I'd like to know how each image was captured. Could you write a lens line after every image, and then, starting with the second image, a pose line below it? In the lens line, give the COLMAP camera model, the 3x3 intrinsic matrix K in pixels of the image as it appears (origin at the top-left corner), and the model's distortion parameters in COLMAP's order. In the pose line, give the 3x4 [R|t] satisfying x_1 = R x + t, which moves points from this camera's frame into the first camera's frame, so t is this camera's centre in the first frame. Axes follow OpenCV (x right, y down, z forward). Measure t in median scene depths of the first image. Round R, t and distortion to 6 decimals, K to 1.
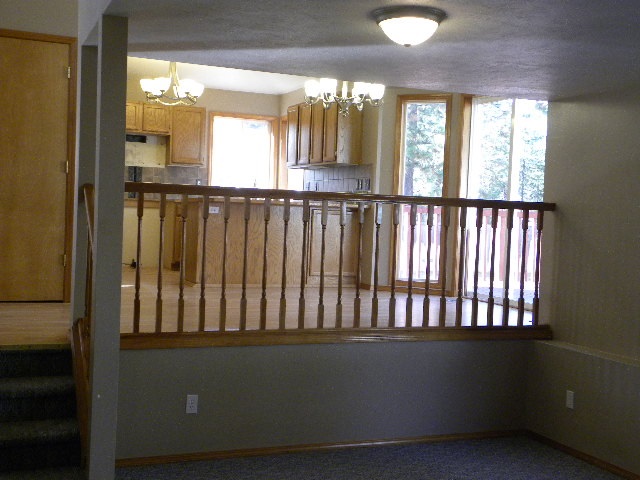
lens RADIAL K [[830.7, 0, 320.0], [0, 830.7, 240.0], [0, 0, 1]] dist [0.013087, 0.016964]
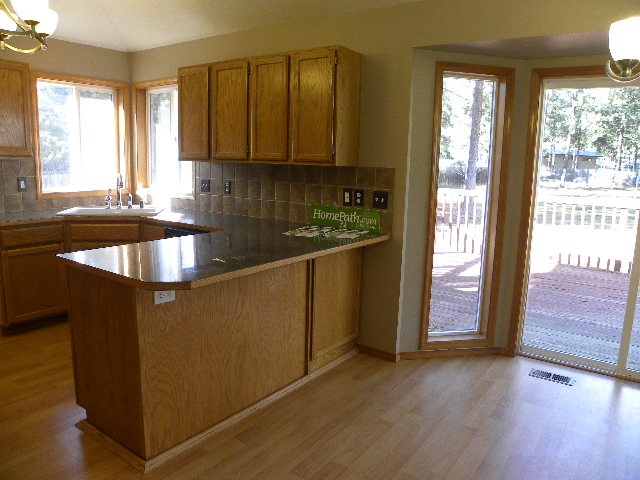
lens RADIAL K [[486.8, 0, 320.0], [0, 486.8, 240.0], [0, 0, 1]] dist [-0.148862, 0.099658]
pose [[0.844974, -0.106118, 0.524173, -0.146613], [0.023270, 0.986483, 0.162202, -0.080458], [-0.534301, -0.124859, 0.836022, 0.582235]]
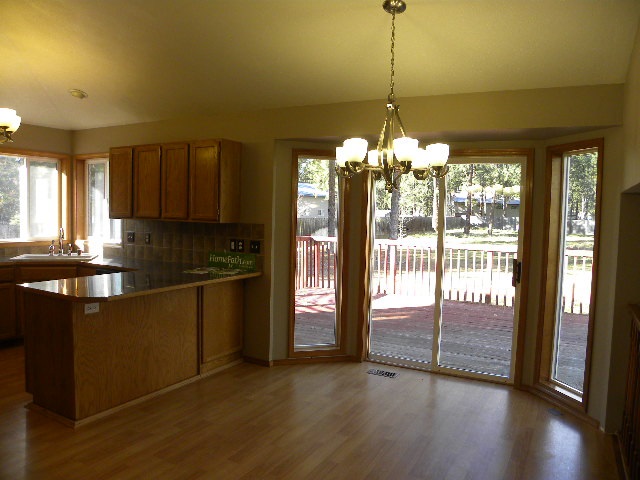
lens RADIAL K [[486.8, 0, 320.0], [0, 486.8, 240.0], [0, 0, 1]] dist [-0.148862, 0.099658]
pose [[0.779875, -0.058628, 0.623183, -0.170524], [0.025091, 0.997732, 0.062466, -0.085903], [-0.625432, -0.033080, 0.779577, 0.456424]]
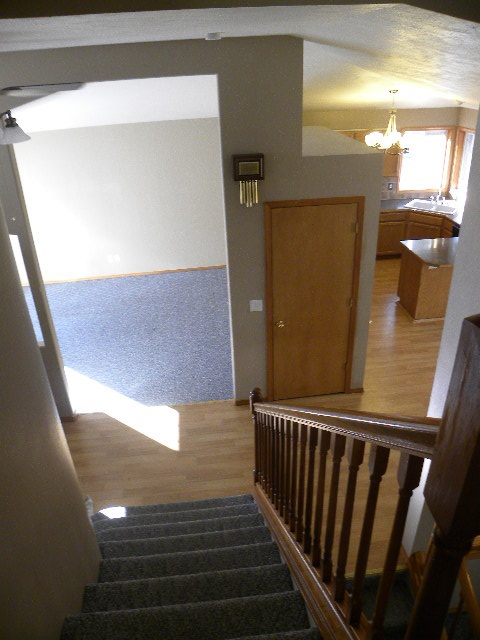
lens RADIAL K [[486.8, 0, 240.0], [0, 486.8, 320.0], [0, 0, 1]] dist [-0.148862, 0.099658]
pose [[0.962102, 0.058048, -0.266440, -0.165277], [0.069303, 0.892948, 0.444793, -0.233459], [0.263736, -0.446402, 0.855084, 0.216974]]
